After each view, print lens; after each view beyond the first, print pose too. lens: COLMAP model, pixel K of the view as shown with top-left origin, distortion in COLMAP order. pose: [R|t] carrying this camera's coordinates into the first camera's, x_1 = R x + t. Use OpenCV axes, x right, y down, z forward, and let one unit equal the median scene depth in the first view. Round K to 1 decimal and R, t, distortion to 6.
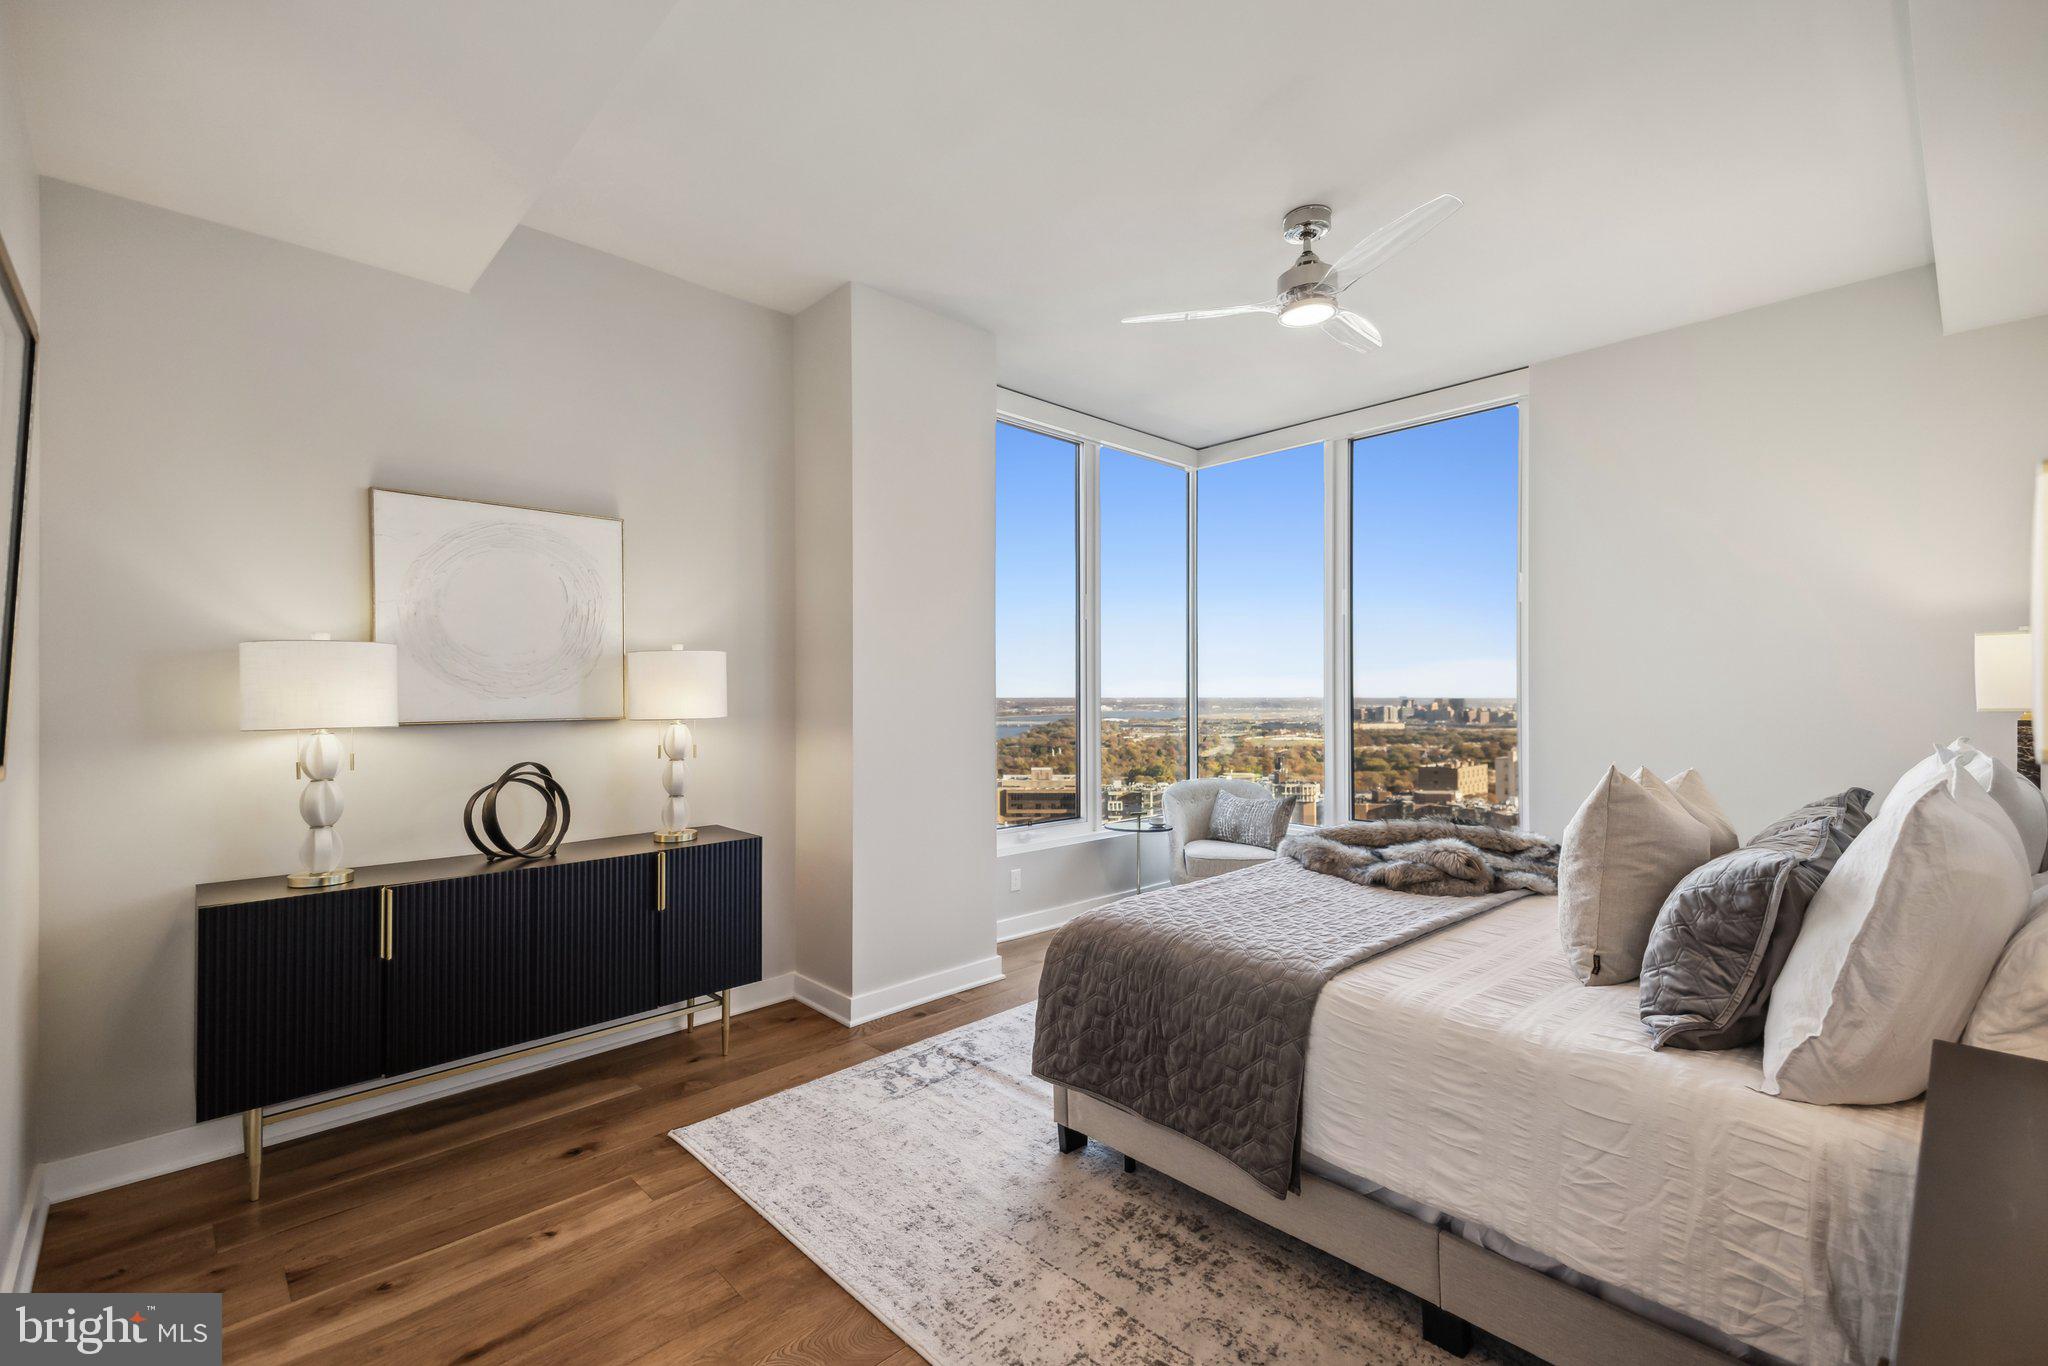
lens RADIAL K [[872.1, 0, 1032.2], [0, 872.1, 679.1], [0, 0, 1]] dist [0.000004, 0.000162]
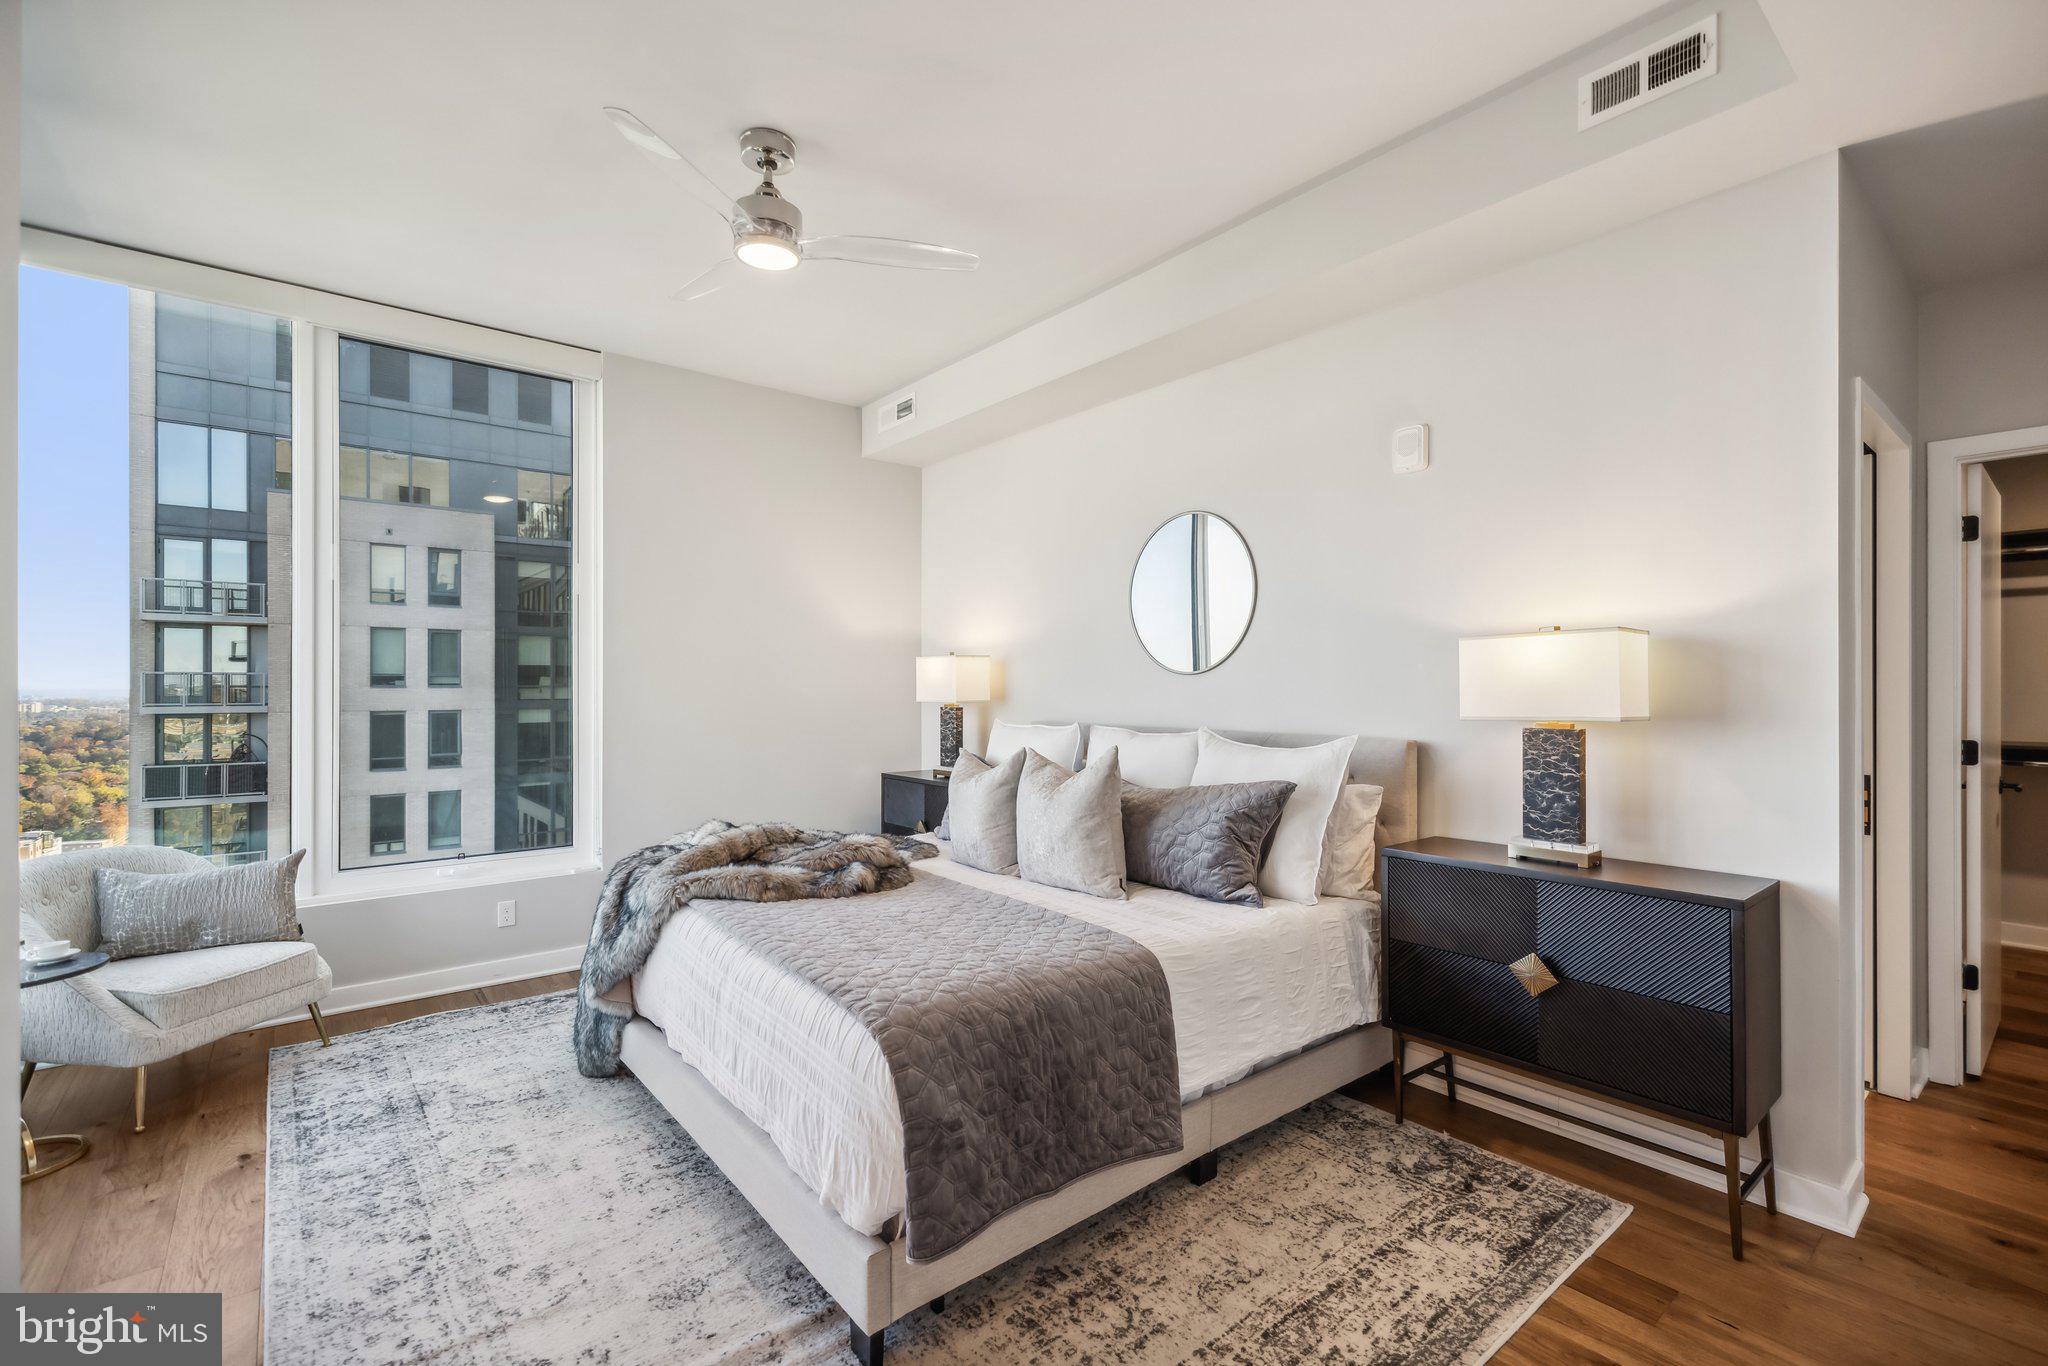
lens RADIAL K [[872.1, 0, 1032.2], [0, 872.1, 679.1], [0, 0, 1]] dist [0.000004, 0.000162]
pose [[0.078552, 0.012067, 0.996837, -0.519613], [-0.020617, 0.999733, -0.010477, 0.002678], [-0.996697, -0.019729, 0.078780, 0.670627]]
